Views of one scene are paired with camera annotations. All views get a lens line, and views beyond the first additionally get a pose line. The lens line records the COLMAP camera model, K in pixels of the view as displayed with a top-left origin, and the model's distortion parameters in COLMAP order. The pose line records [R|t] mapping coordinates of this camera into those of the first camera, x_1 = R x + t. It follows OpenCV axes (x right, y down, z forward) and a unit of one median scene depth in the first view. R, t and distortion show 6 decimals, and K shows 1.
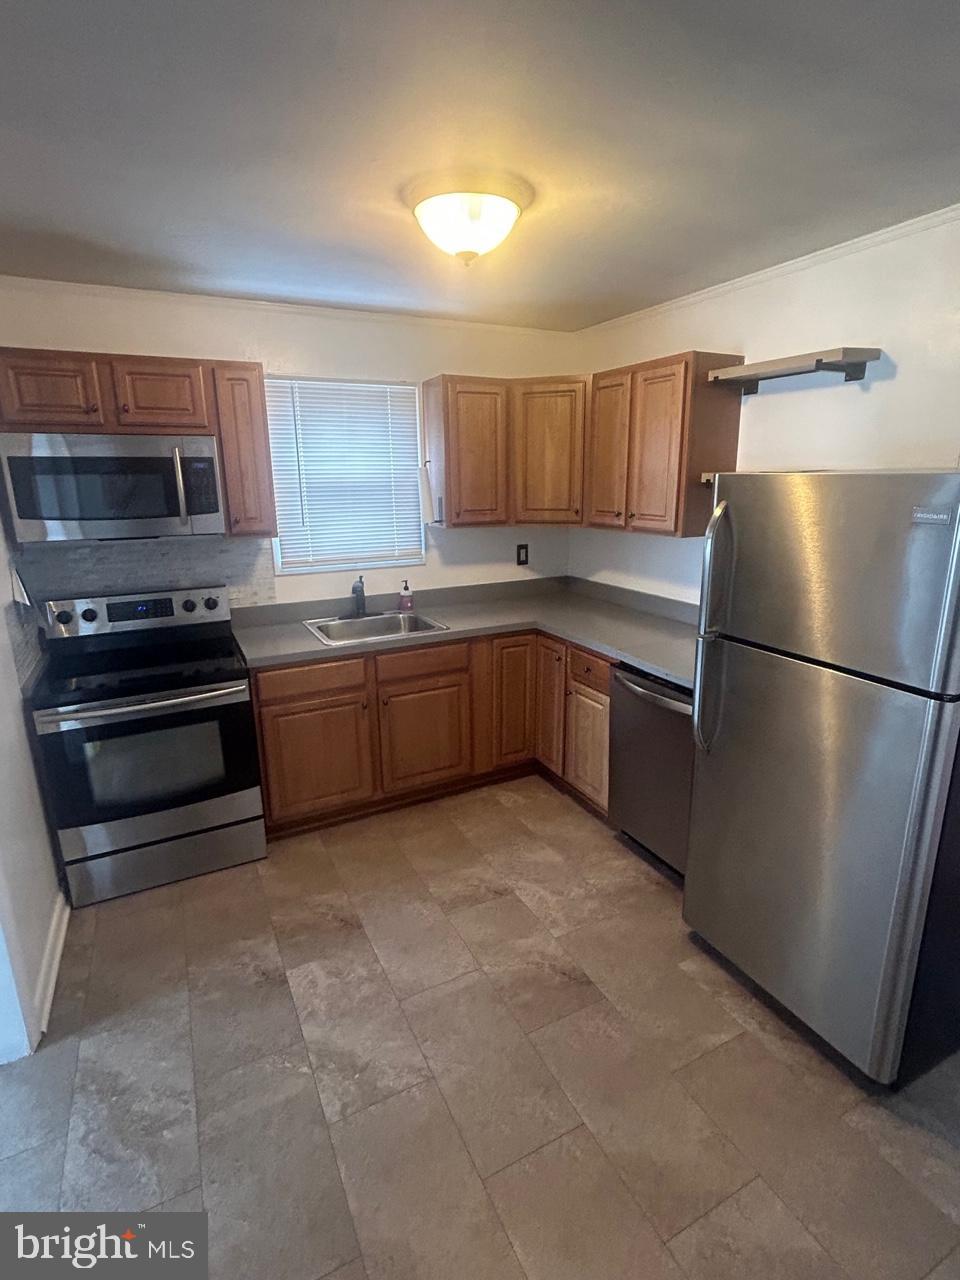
lens RADIAL K [[638.4, 0, 487.4], [0, 638.4, 639.9], [0, 0, 1]] dist [-0.007386, 0.003528]
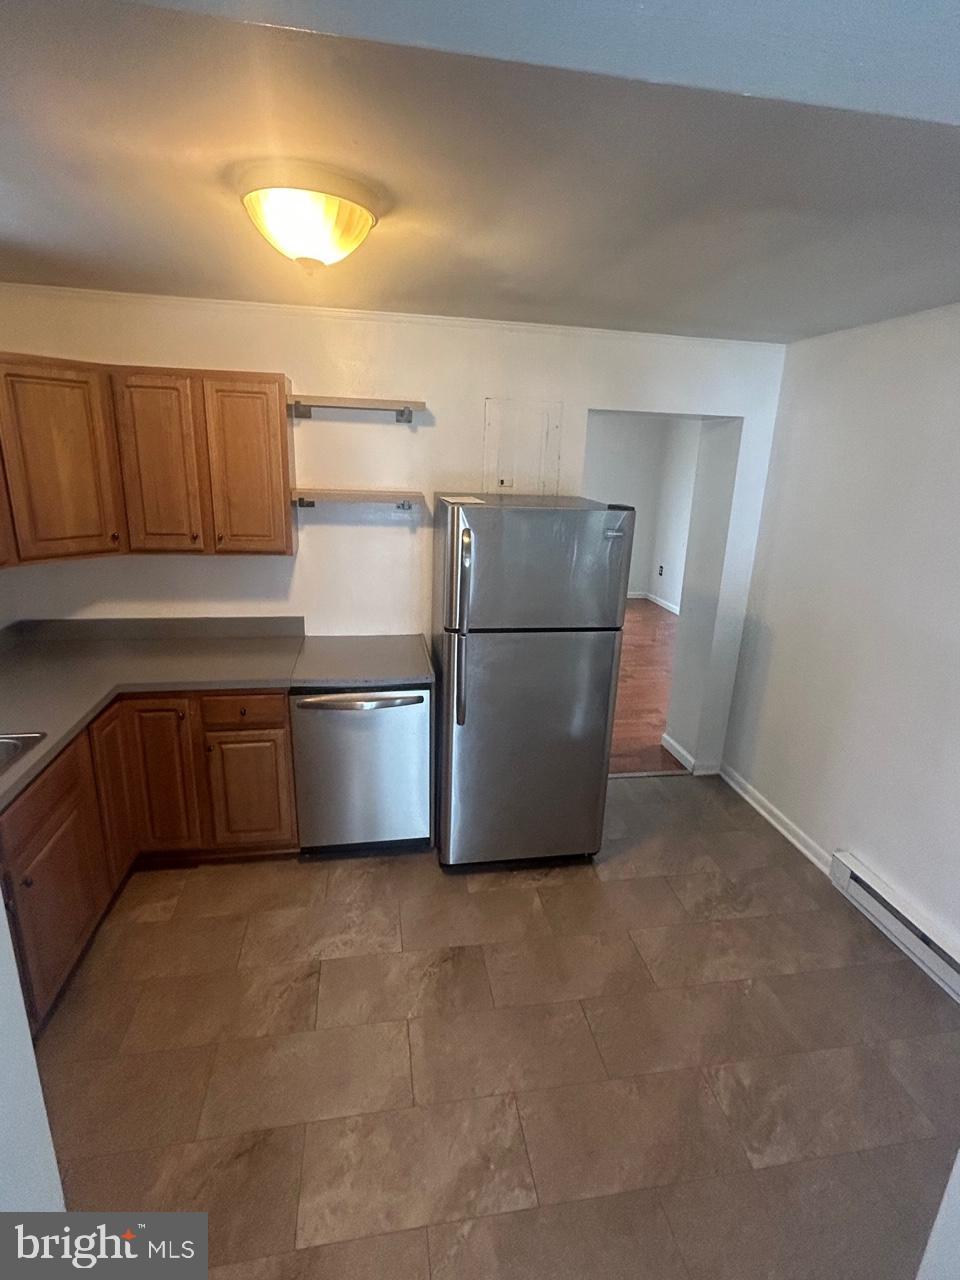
lens RADIAL K [[638.4, 0, 486.8], [0, 638.4, 634.6], [0, 0, 1]] dist [-0.007386, 0.003528]
pose [[0.284257, -0.246463, 0.926528, -0.633833], [0.200601, 0.960292, 0.193901, -0.187709], [-0.937527, 0.130745, 0.322410, 0.424162]]
